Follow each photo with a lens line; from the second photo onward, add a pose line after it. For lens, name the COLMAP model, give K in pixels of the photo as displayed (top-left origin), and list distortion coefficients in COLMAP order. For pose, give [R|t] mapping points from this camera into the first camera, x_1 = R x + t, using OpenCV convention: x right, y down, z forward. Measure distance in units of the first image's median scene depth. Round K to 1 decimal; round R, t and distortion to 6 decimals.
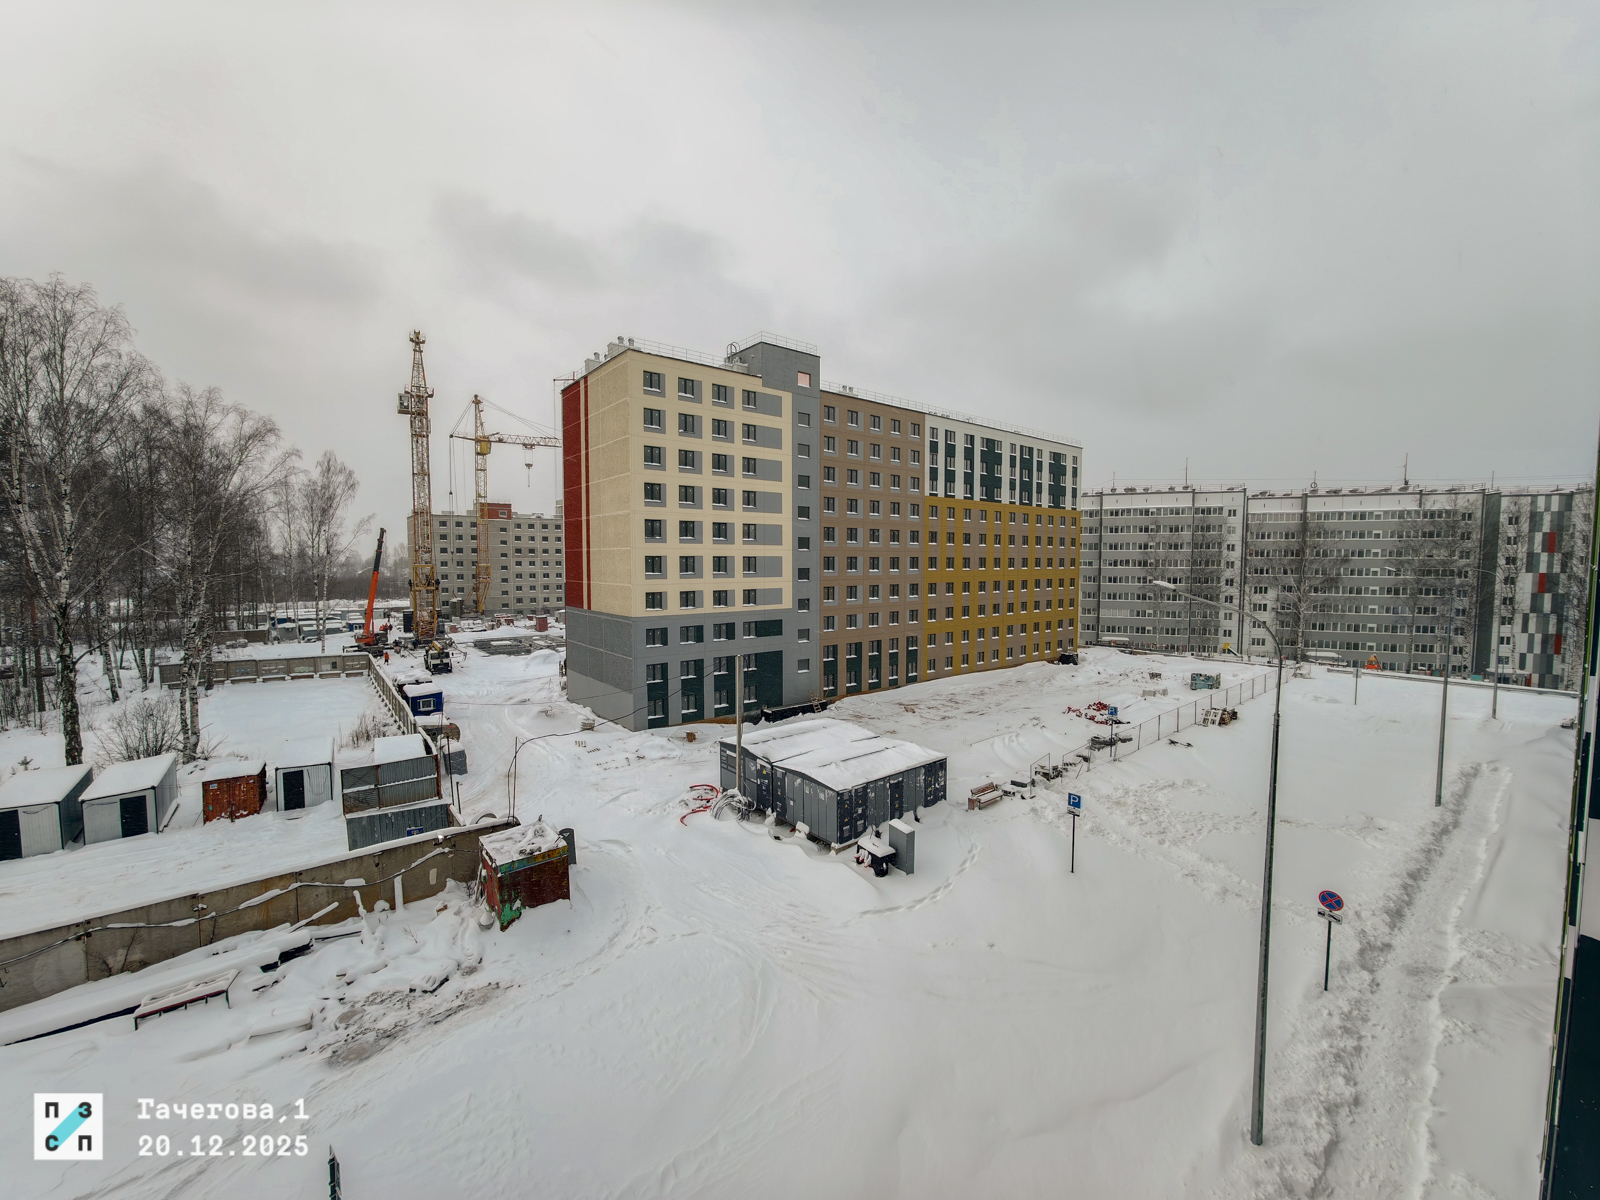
lens RADIAL K [[640.9, 0, 796.8], [0, 640.9, 598.2], [0, 0, 1]] dist [0.003996, 0.000481]
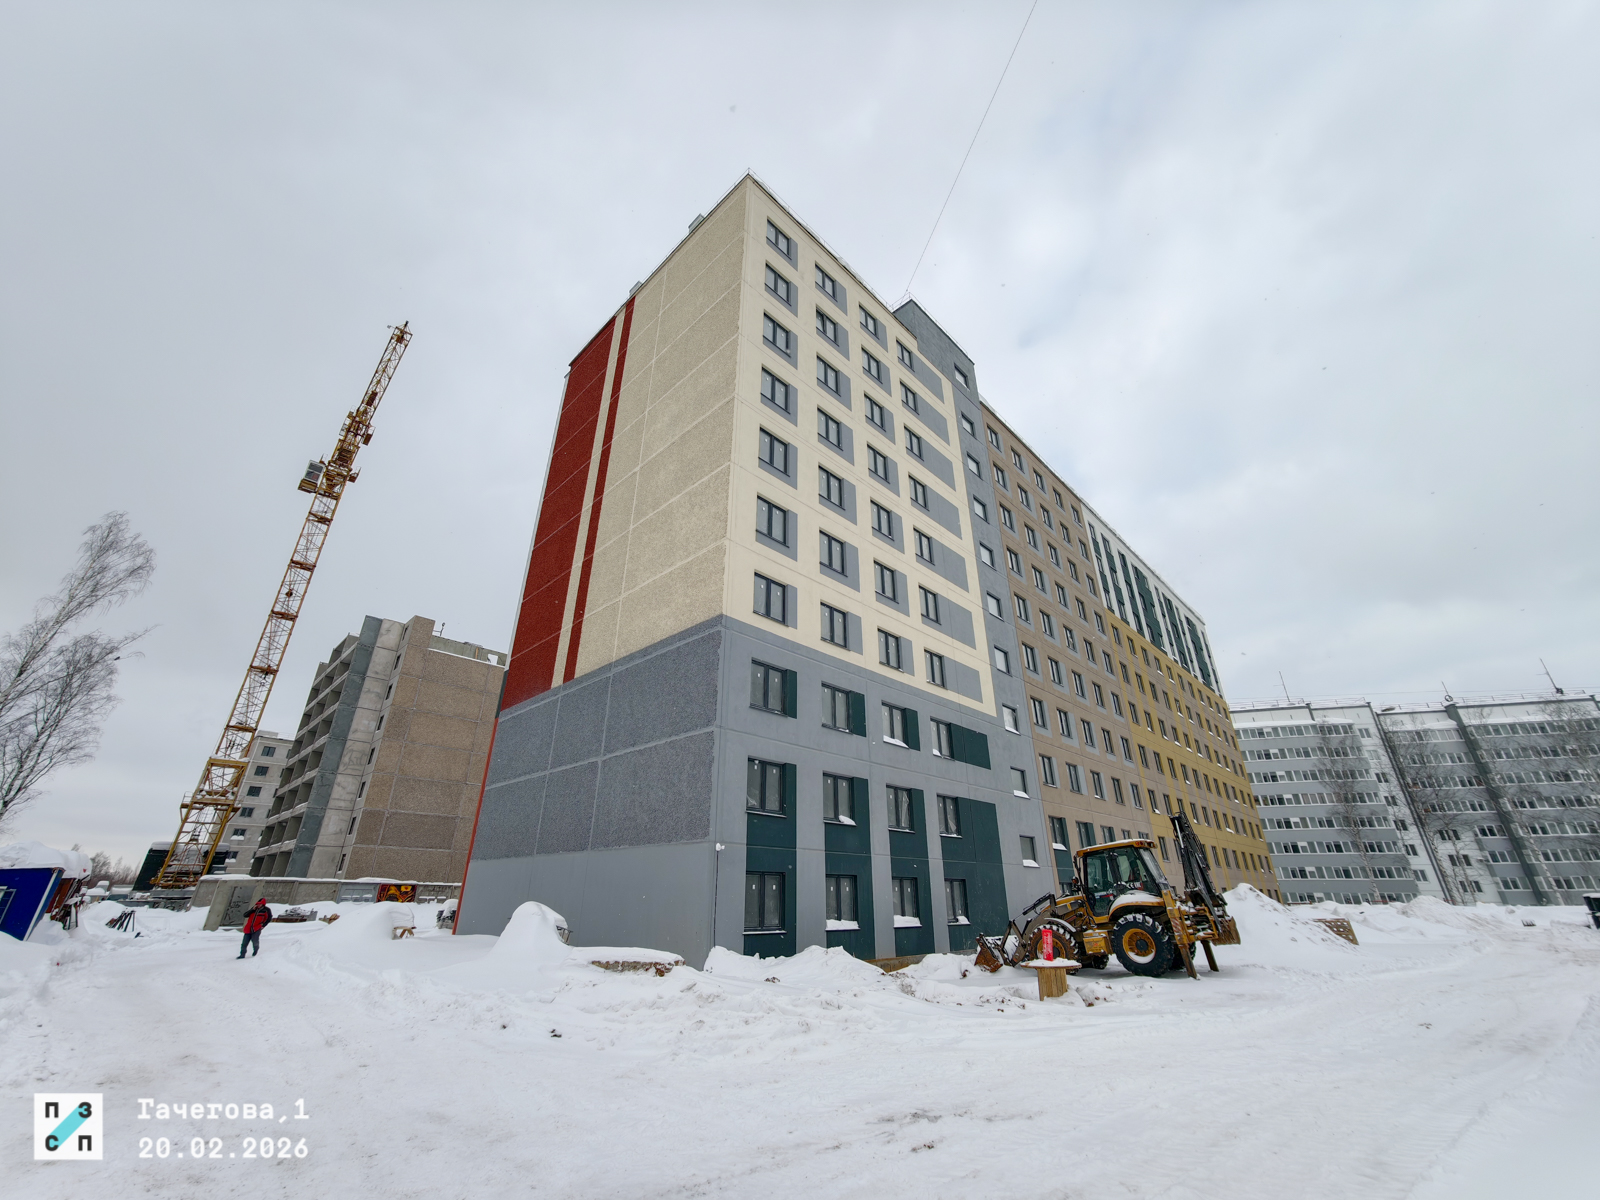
lens RADIAL K [[640.9, 0, 799.6], [0, 640.9, 603.0], [0, 0, 1]] dist [0.003996, 0.000481]
pose [[0.993088, 0.043476, 0.109020, -0.218698], [0.012768, 0.883332, -0.468574, 0.169923], [-0.116673, 0.466727, 0.876672, 0.564459]]
